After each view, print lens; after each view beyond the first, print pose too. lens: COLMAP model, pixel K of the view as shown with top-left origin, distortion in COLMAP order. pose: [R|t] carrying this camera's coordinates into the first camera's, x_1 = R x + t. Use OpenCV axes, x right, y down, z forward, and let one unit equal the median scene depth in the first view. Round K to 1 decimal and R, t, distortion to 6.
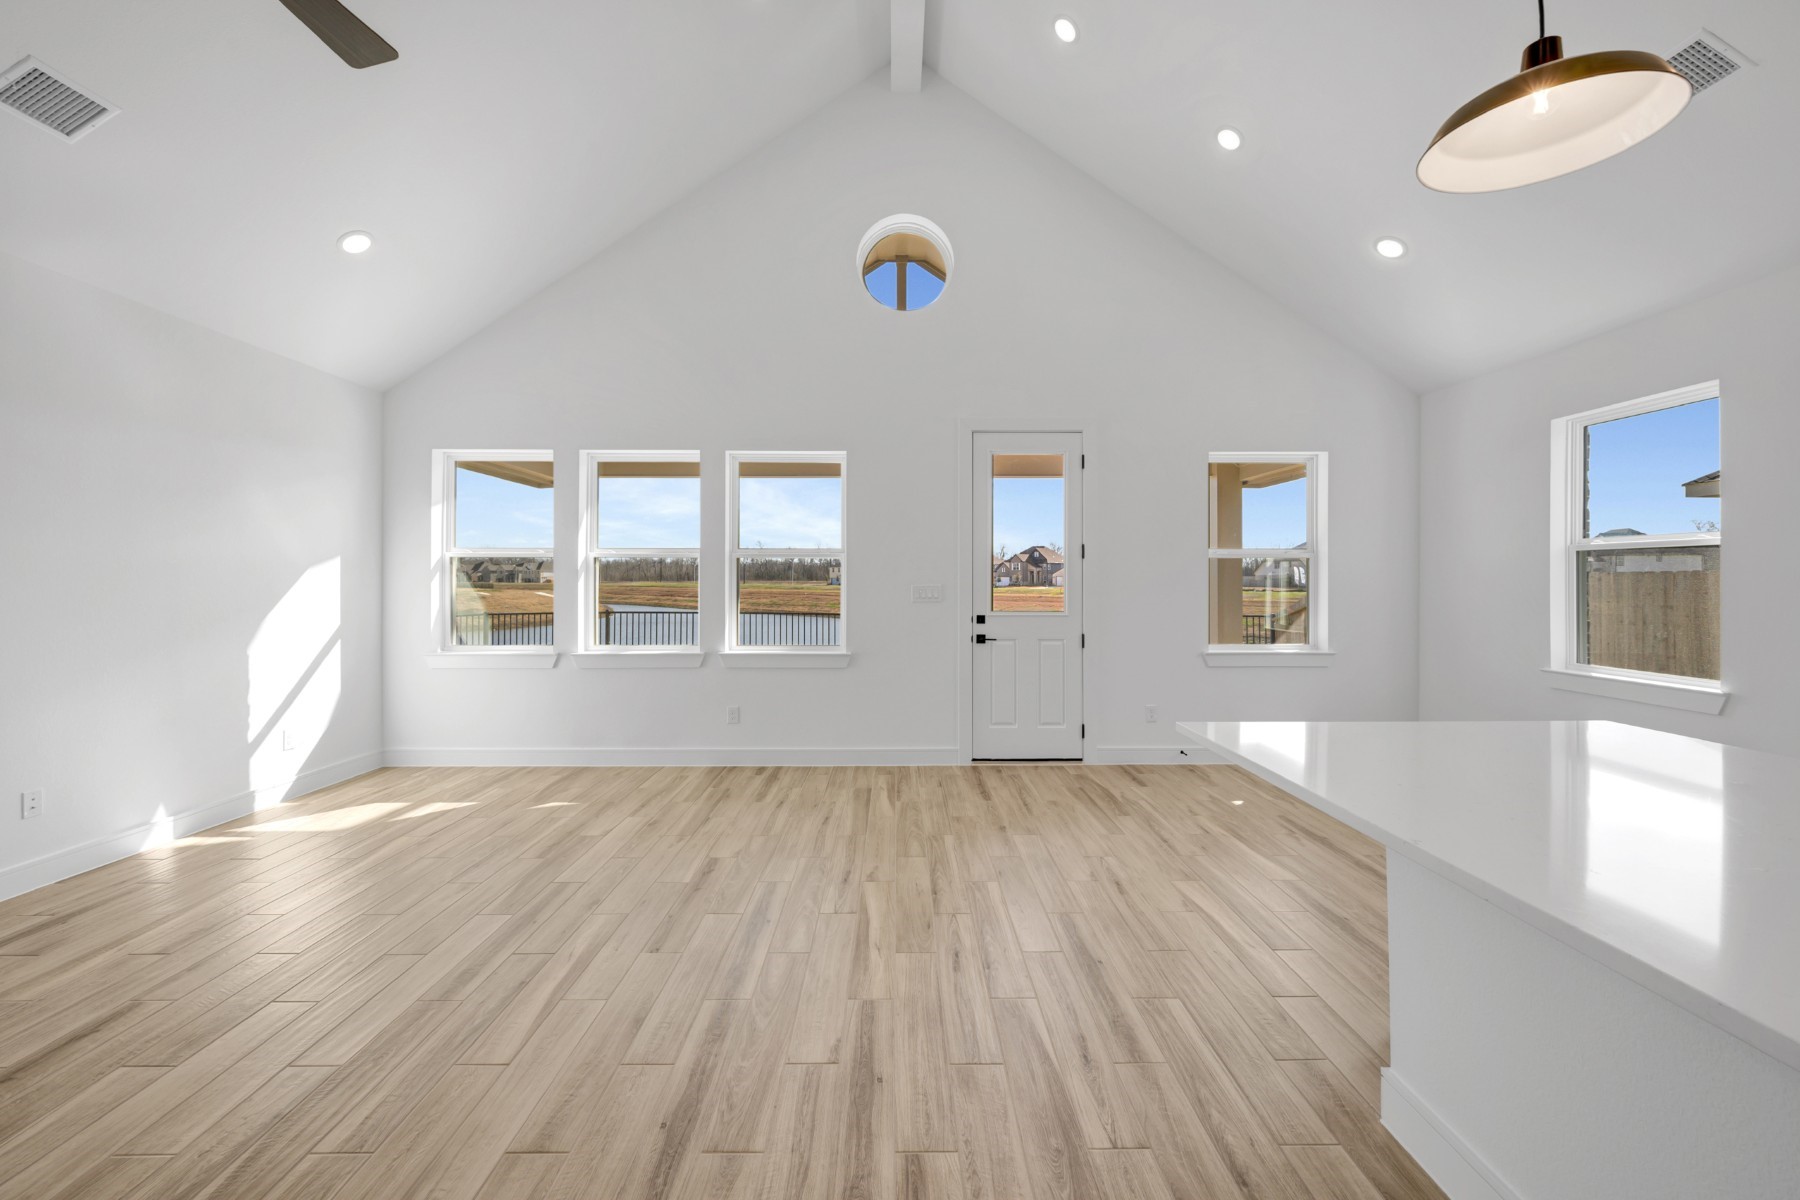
lens RADIAL K [[719.2, 0, 904.3], [0, 719.2, 587.6], [0, 0, 1]] dist [-0.003001, 0.000278]
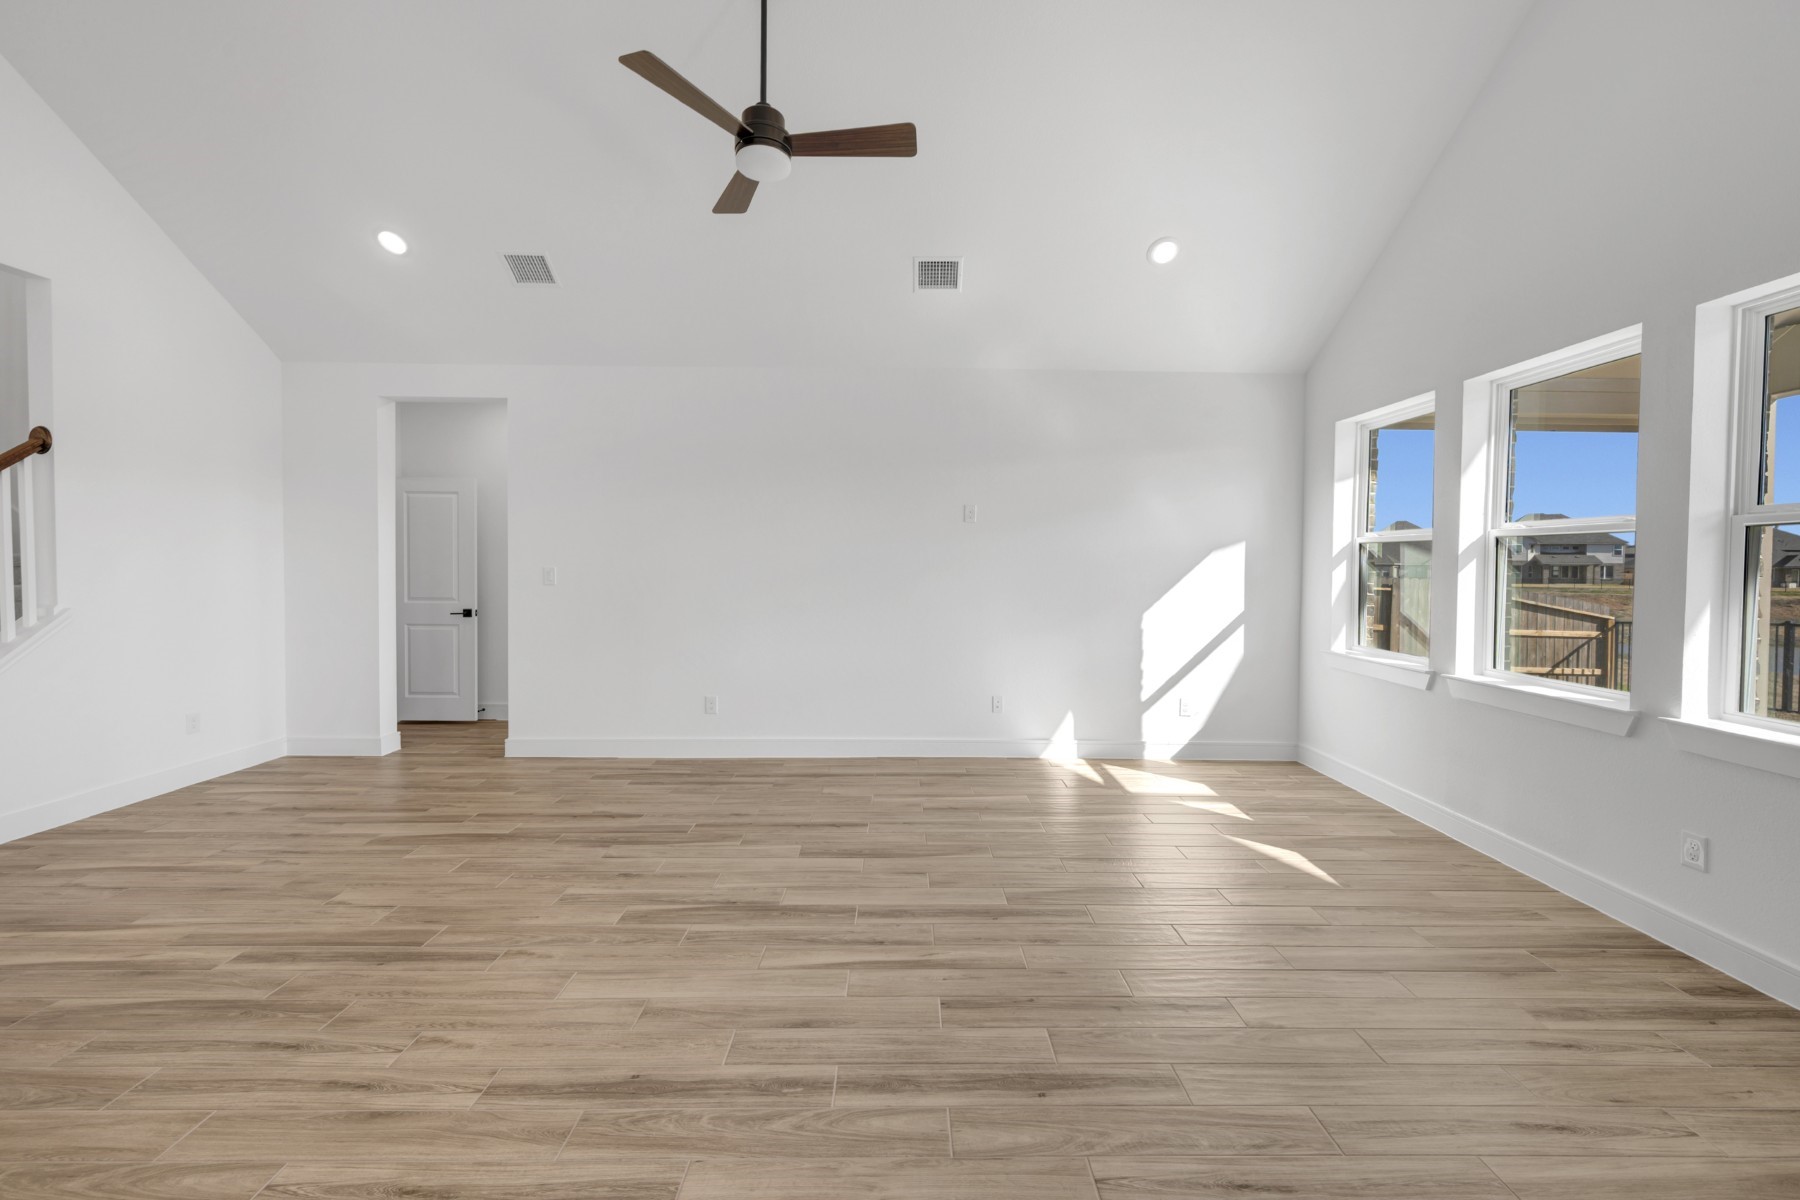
lens RADIAL K [[719.2, 0, 903.7], [0, 719.2, 586.7], [0, 0, 1]] dist [-0.003001, 0.000278]
pose [[0.002923, 0.030427, -0.999533, 0.488908], [-0.019305, 0.999352, 0.030365, -0.011139], [0.999809, 0.019207, 0.003509, 0.954051]]
